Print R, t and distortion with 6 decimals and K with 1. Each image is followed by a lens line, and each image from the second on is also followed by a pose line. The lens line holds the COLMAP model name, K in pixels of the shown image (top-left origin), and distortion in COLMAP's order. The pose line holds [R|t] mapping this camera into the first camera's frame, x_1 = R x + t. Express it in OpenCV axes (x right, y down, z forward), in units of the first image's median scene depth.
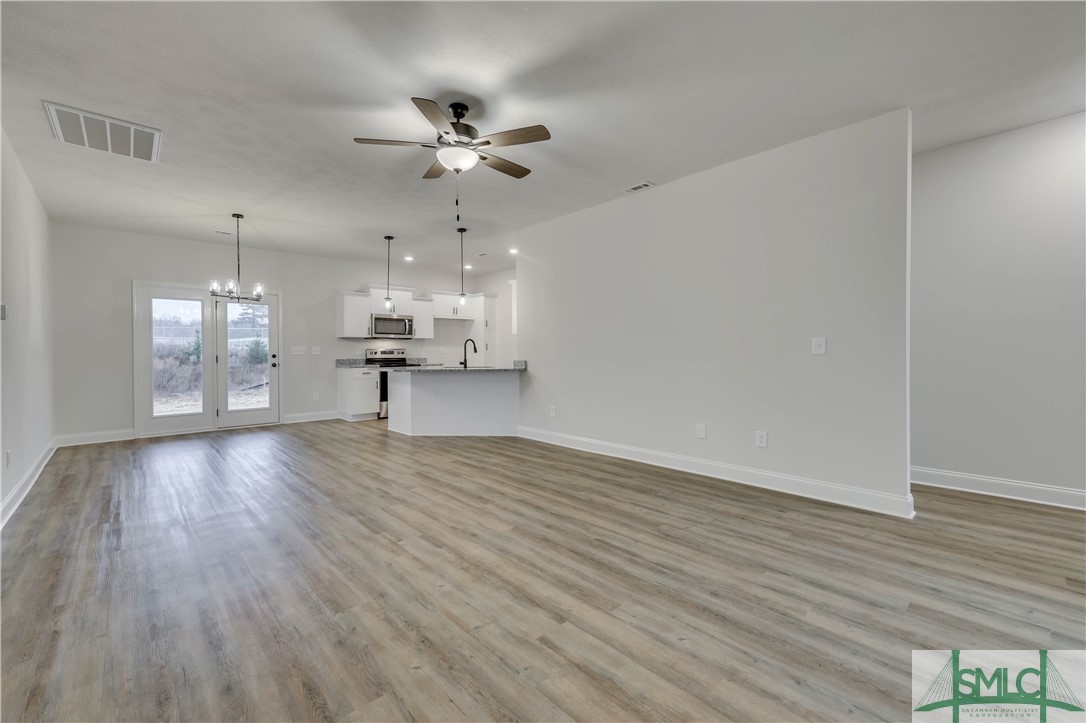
lens RADIAL K [[452.1, 0, 527.6], [0, 452.1, 349.4], [0, 0, 1]] dist [0.020593, 0.000592]
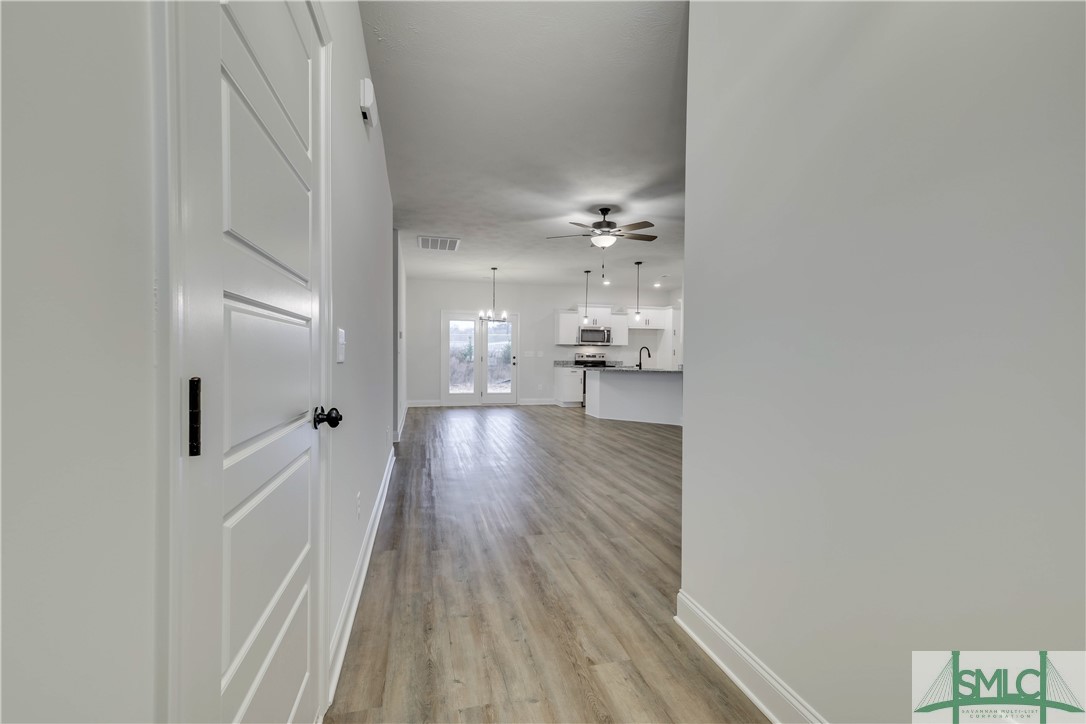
lens RADIAL K [[452.1, 0, 539.2], [0, 452.1, 345.4], [0, 0, 1]] dist [0.020593, 0.000592]
pose [[0.890740, 0.005267, -0.454483, 0.216418], [-0.012884, 0.999824, -0.013665, -0.006543], [0.454330, 0.018027, 0.890651, -0.316957]]
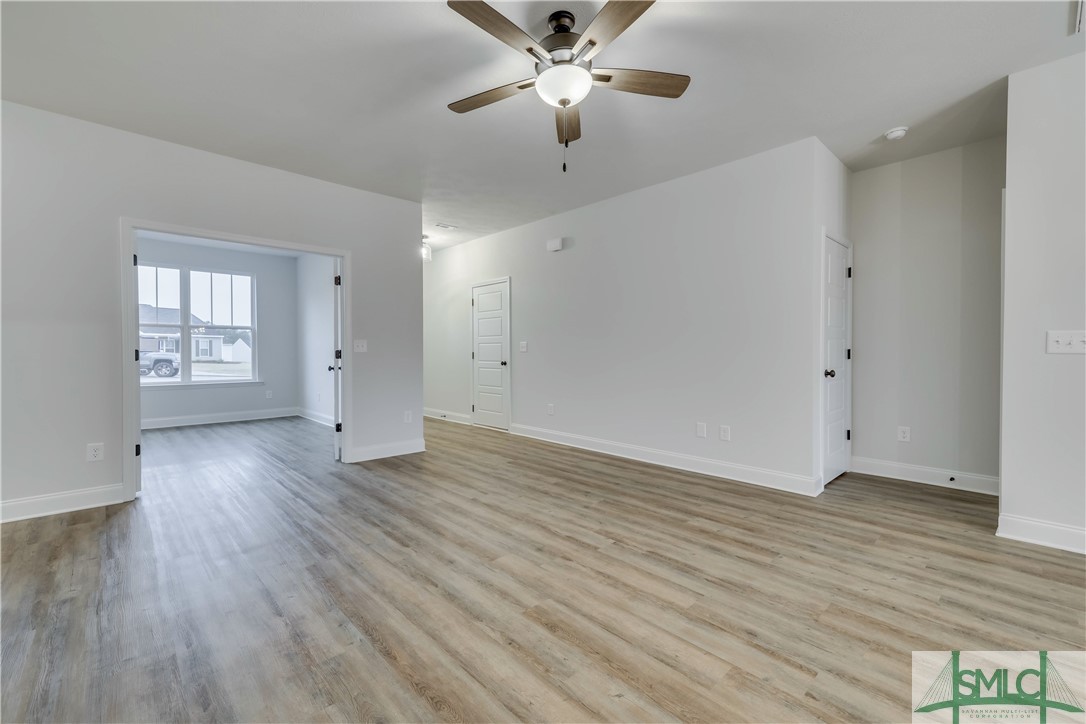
lens RADIAL K [[452.1, 0, 541.1], [0, 452.1, 356.8], [0, 0, 1]] dist [0.020593, 0.000592]
pose [[-0.999613, 0.008421, -0.026519, -0.049184], [0.008265, 0.999948, 0.006007, 0.009872], [0.026568, 0.005786, -0.999630, 0.929165]]
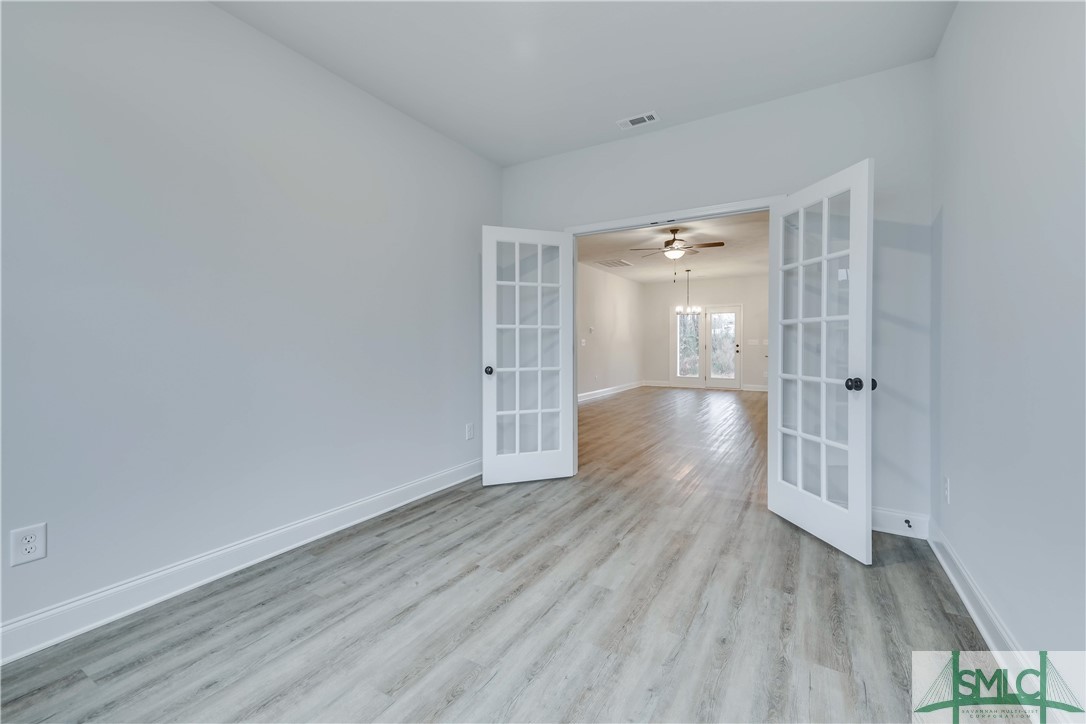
lens RADIAL K [[452.1, 0, 546.2], [0, 452.1, 355.9], [0, 0, 1]] dist [0.020593, 0.000592]
pose [[0.297048, 0.026762, -0.954487, 0.951896], [0.006068, 0.999534, 0.029914, -0.003610], [0.954843, -0.014678, 0.296747, -0.120817]]
